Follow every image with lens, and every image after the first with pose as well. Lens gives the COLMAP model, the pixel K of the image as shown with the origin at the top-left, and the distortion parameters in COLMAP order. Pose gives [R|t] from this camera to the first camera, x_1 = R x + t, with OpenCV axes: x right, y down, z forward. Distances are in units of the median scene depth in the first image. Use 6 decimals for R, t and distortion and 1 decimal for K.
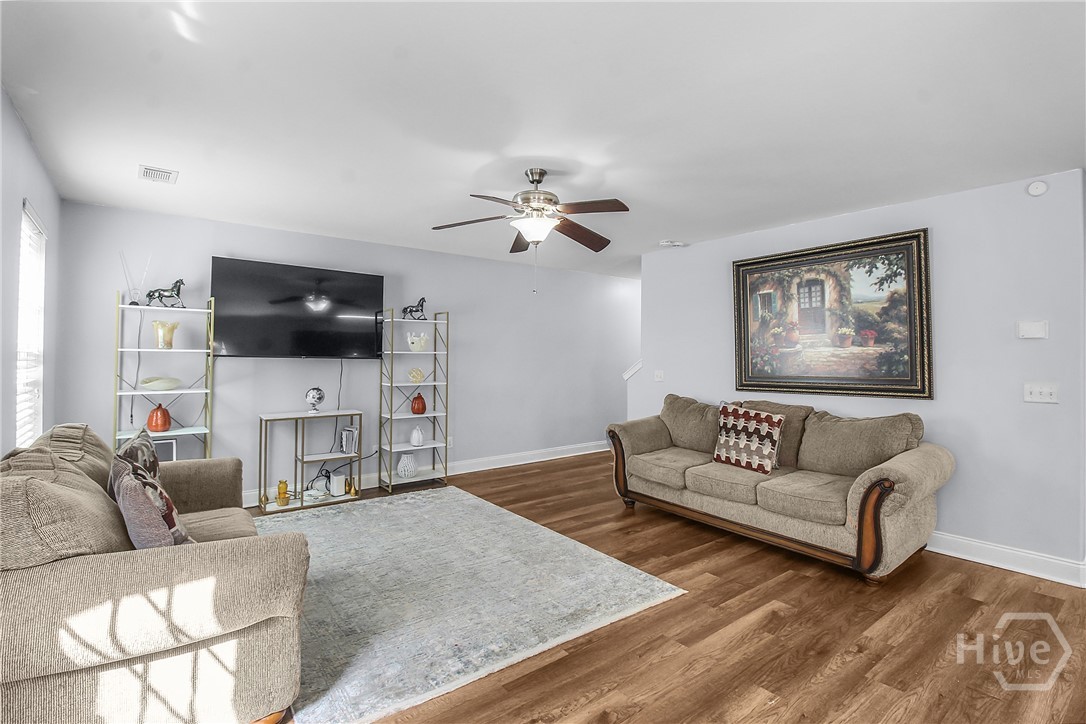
lens RADIAL K [[512.6, 0, 541.1], [0, 512.6, 355.6], [0, 0, 1]] dist [-0.003551, -0.000088]
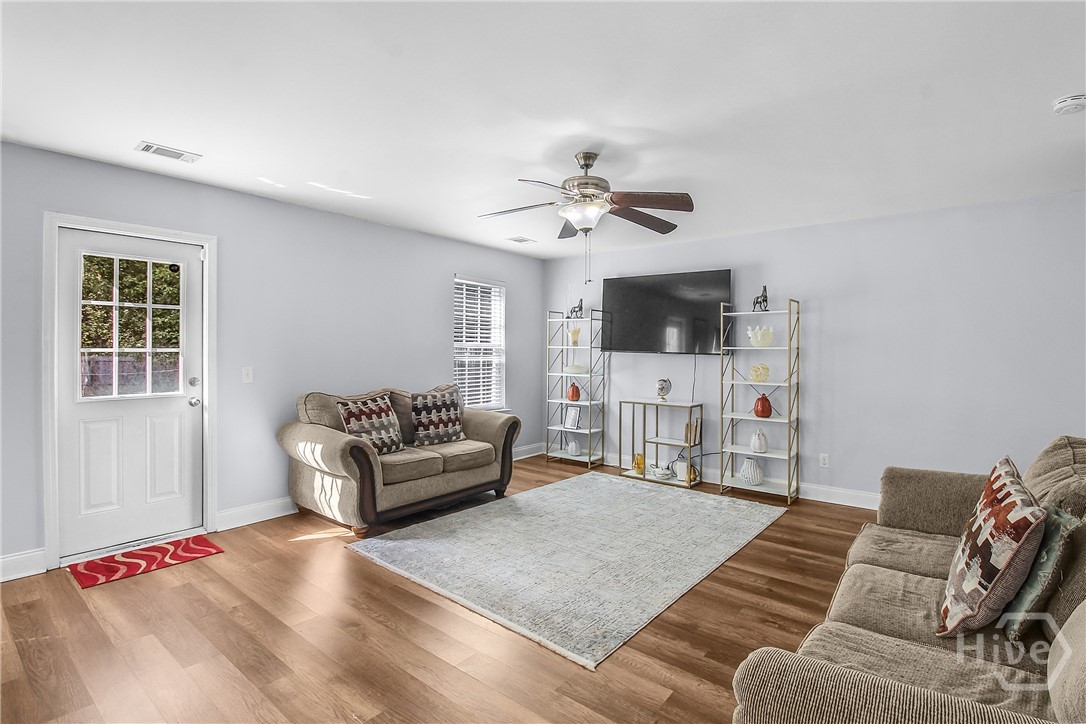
lens RADIAL K [[512.6, 0, 540.9], [0, 512.6, 361.3], [0, 0, 1]] dist [-0.003551, -0.000088]
pose [[0.234945, 0.019615, -0.971811, 0.689030], [-0.005233, 0.999807, 0.018915, 0.002602], [0.971995, 0.000642, 0.235002, 0.532920]]
